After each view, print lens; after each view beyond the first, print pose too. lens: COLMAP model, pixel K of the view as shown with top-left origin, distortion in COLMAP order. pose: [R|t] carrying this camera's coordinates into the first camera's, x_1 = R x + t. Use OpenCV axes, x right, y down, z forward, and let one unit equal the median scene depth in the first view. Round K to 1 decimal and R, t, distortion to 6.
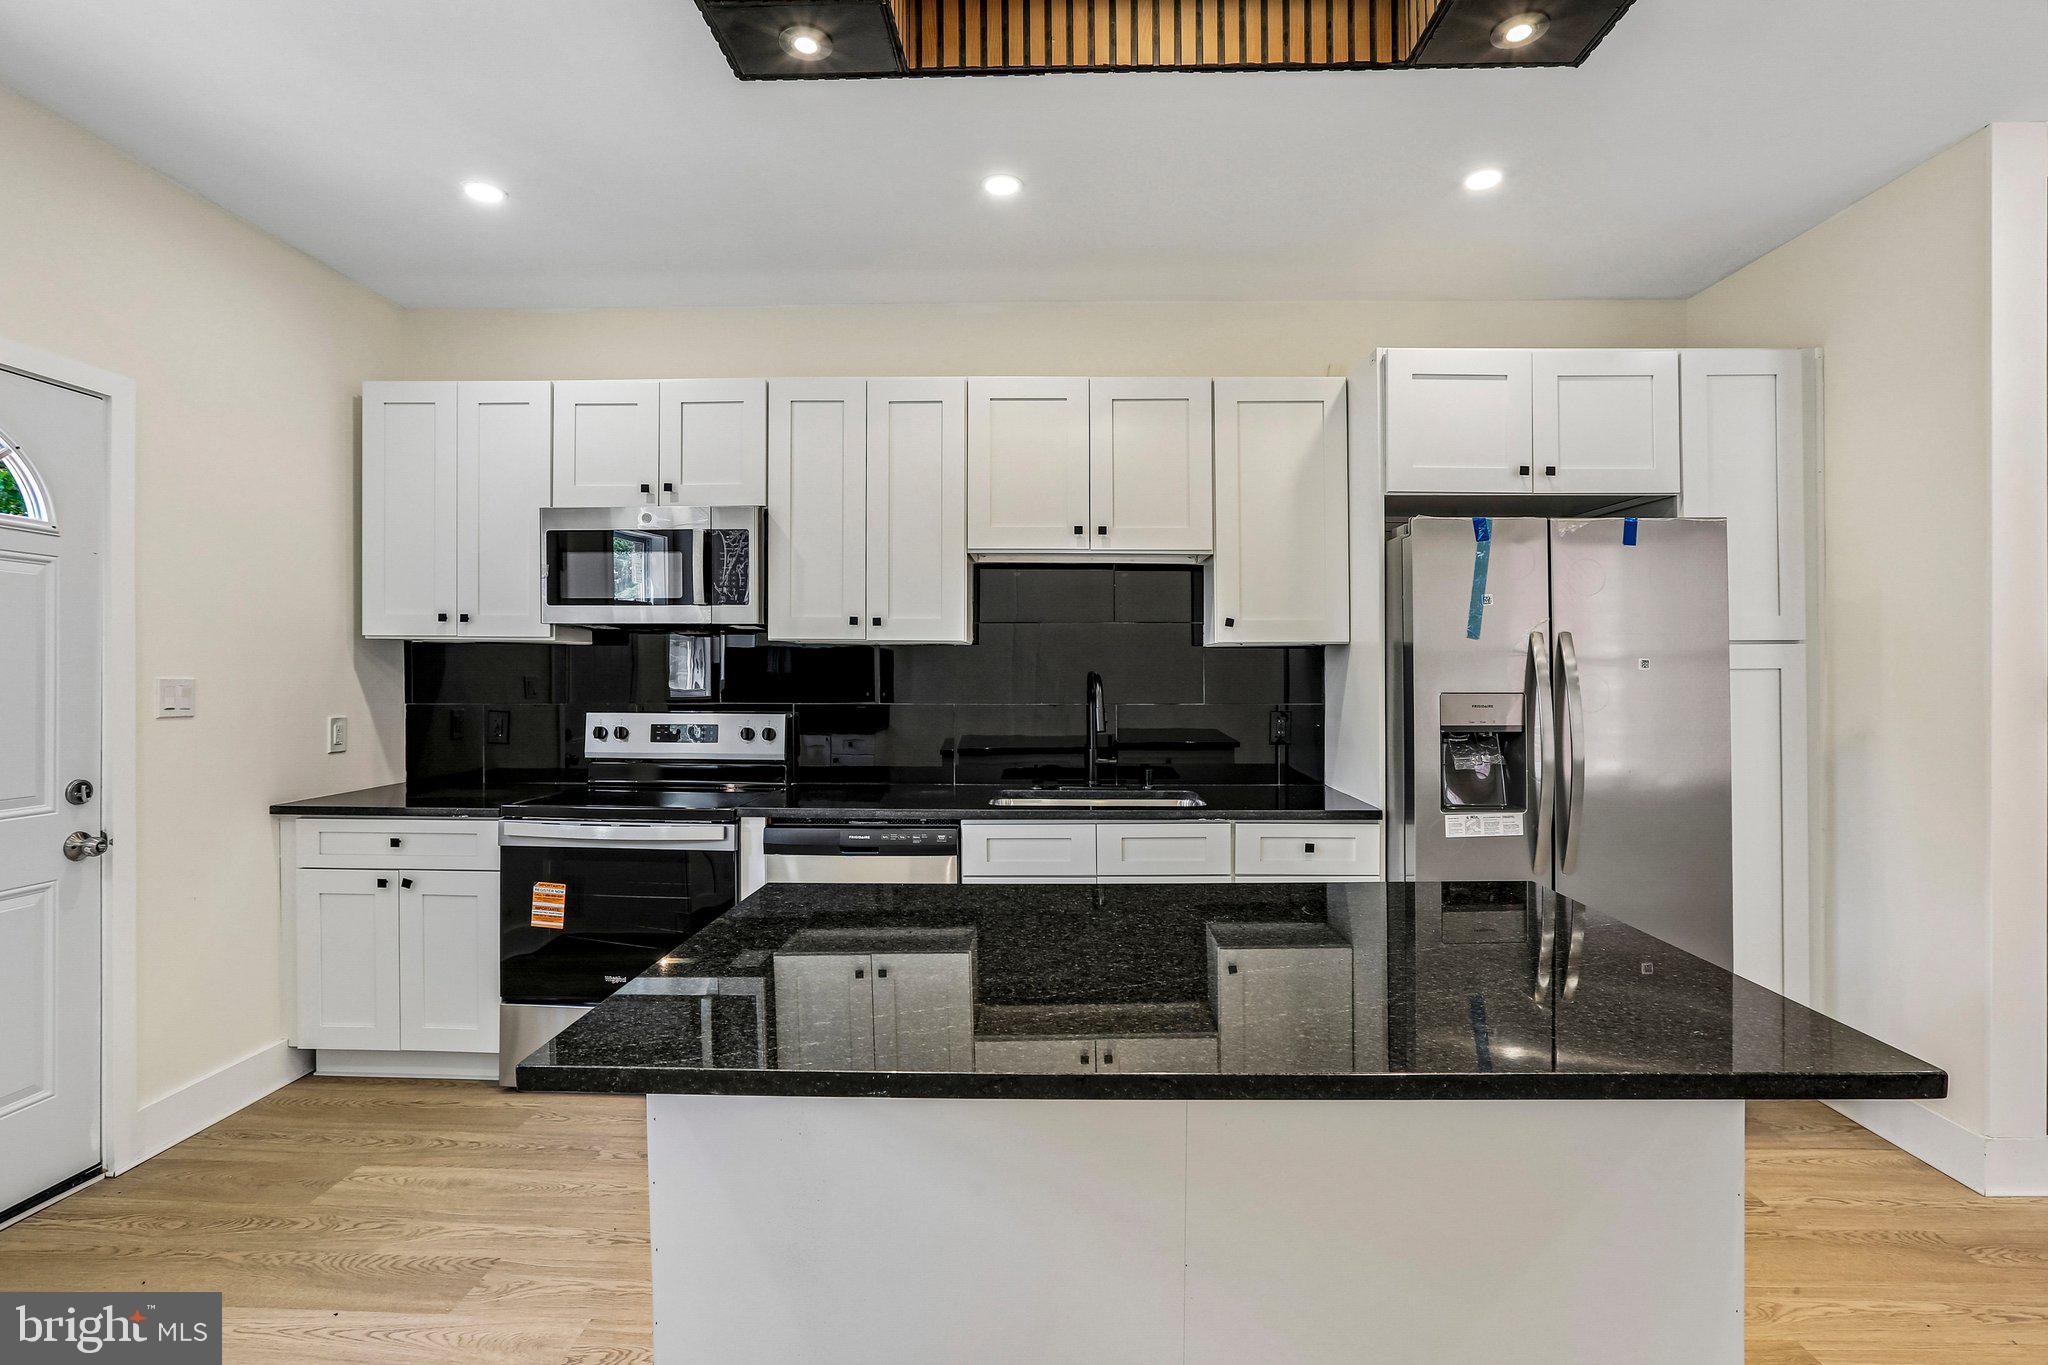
lens RADIAL K [[947.5, 0, 1043.2], [0, 947.5, 680.0], [0, 0, 1]] dist [-0.058631, 0.024893]
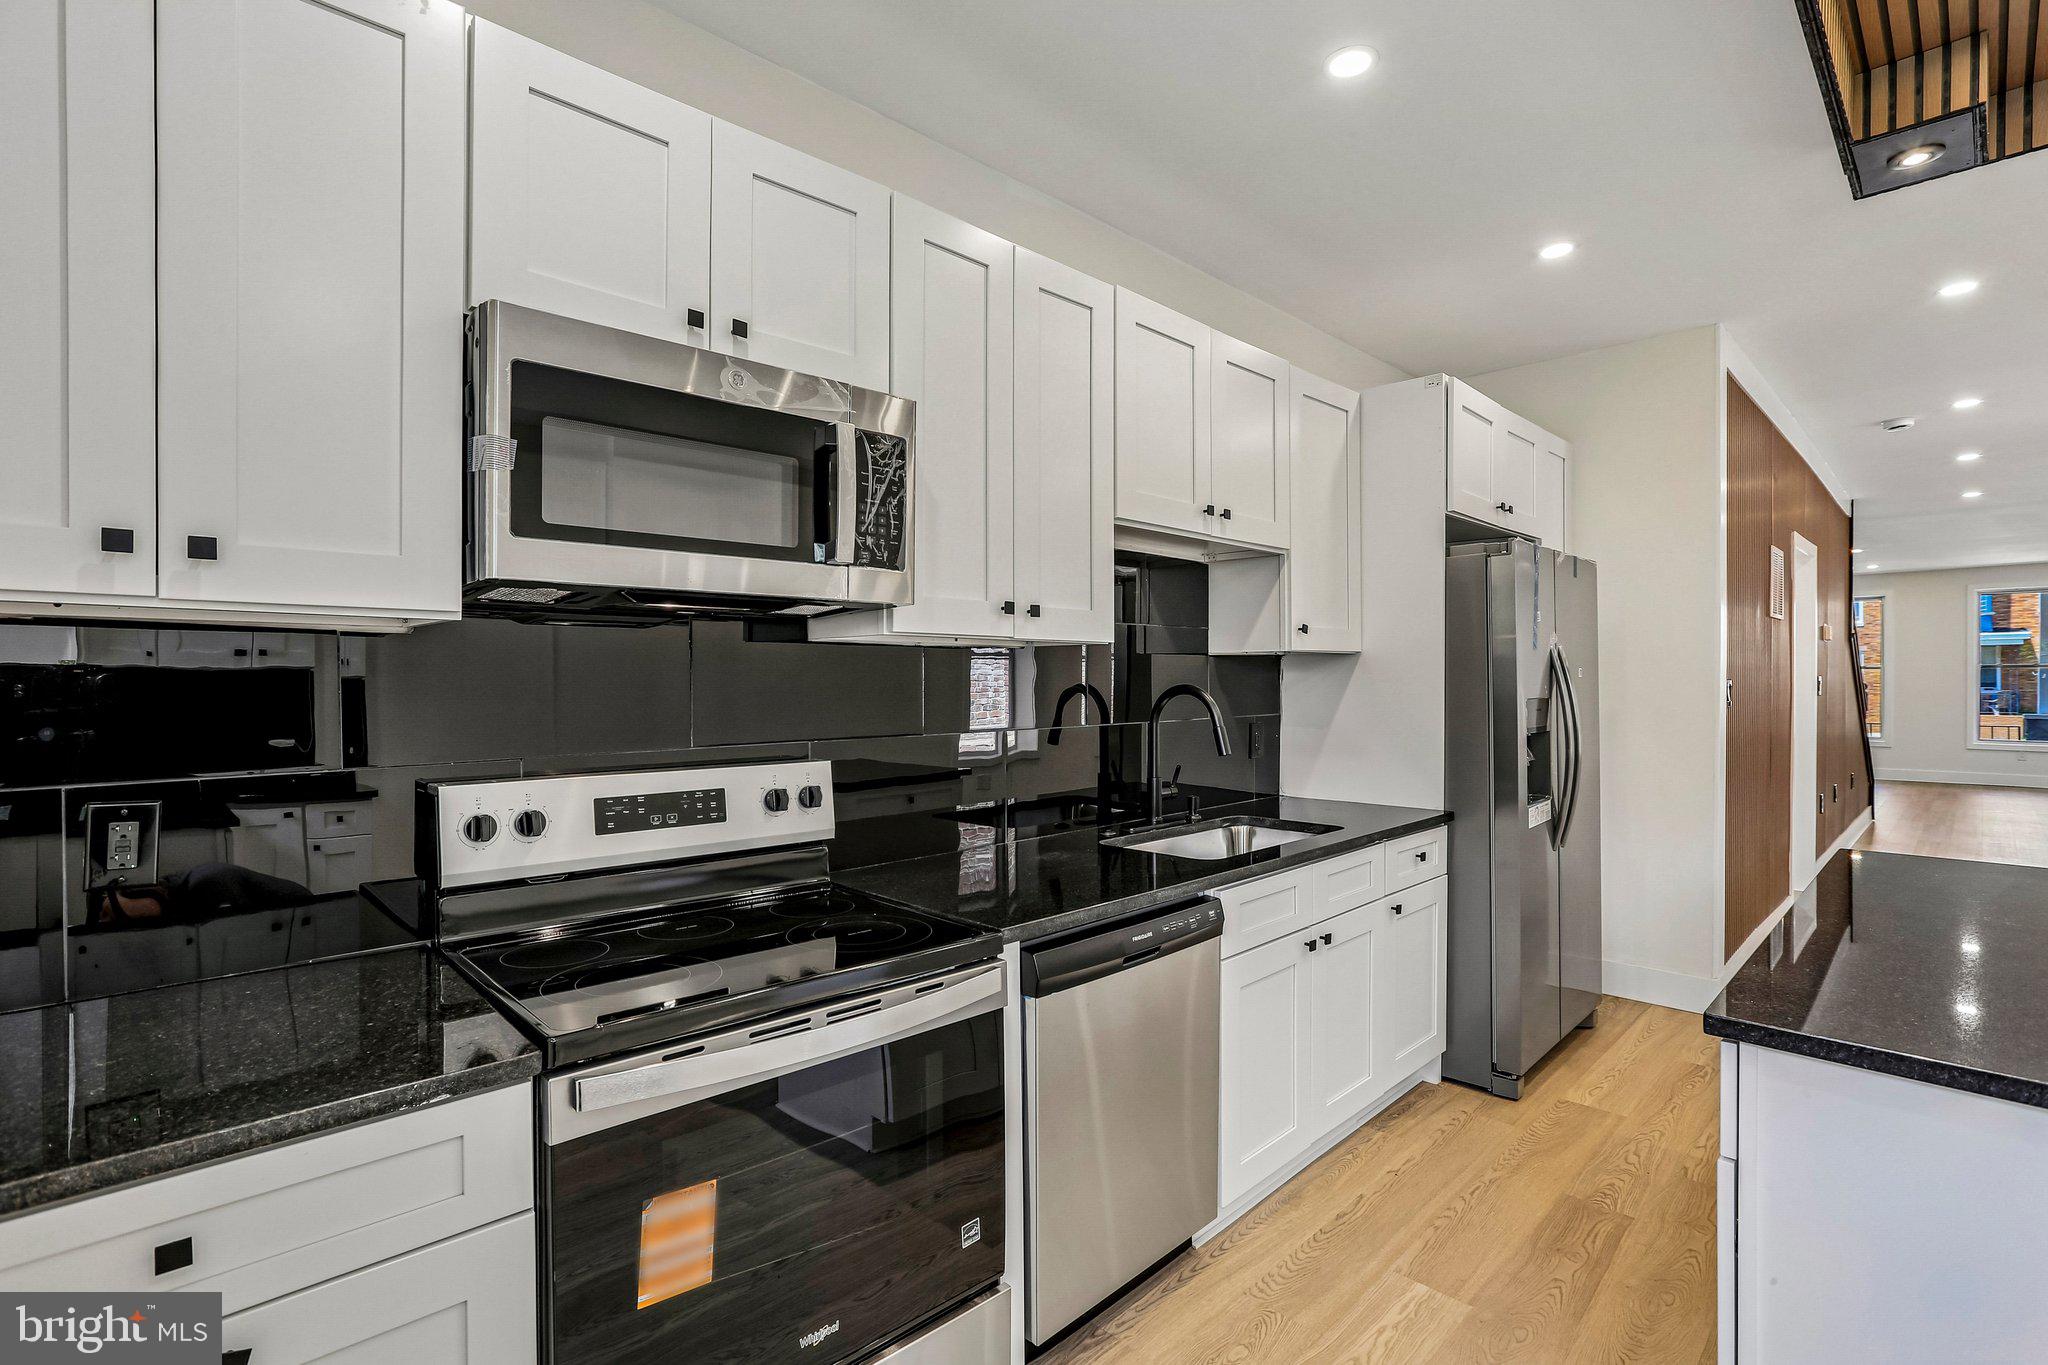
lens RADIAL K [[947.5, 0, 1043.2], [0, 947.5, 680.0], [0, 0, 1]] dist [-0.058631, 0.024893]
pose [[0.706704, -0.006911, 0.707476, -0.656467], [0.015733, 0.999859, -0.005948, -0.009113], [-0.707335, 0.015334, 0.706713, 0.536267]]
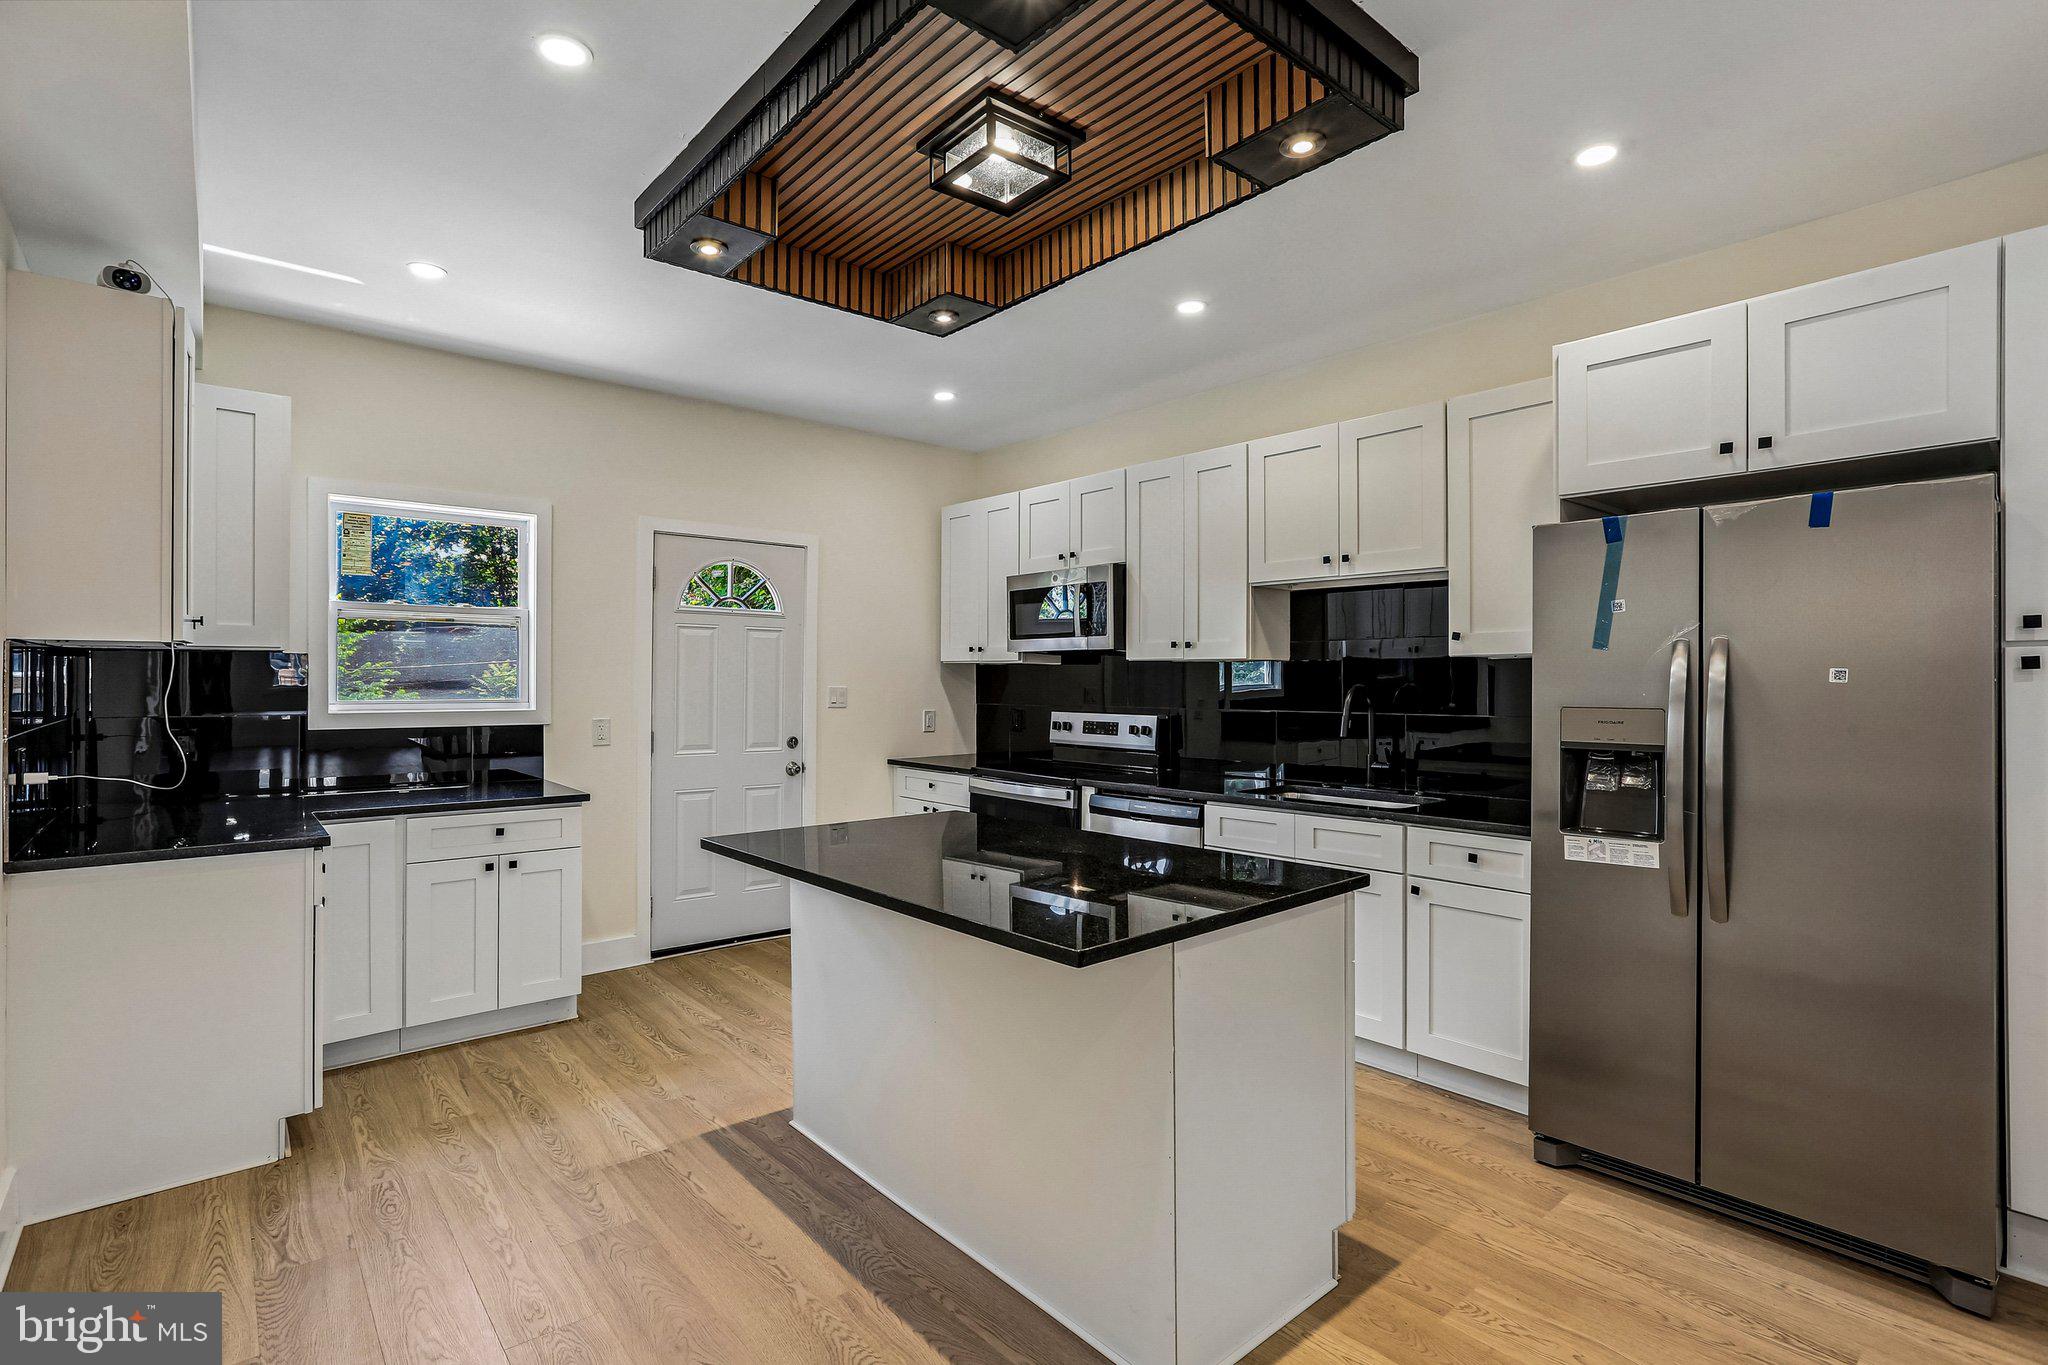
lens RADIAL K [[966.4, 0, 1034.3], [0, 966.4, 680.0], [0, 0, 1]] dist [-0.054869, 0.017668]
pose [[0.674285, -0.002208, -0.738468, 0.668723], [-0.005825, 0.999949, -0.008308, -0.001850], [0.738448, 0.009904, 0.674237, -0.039527]]
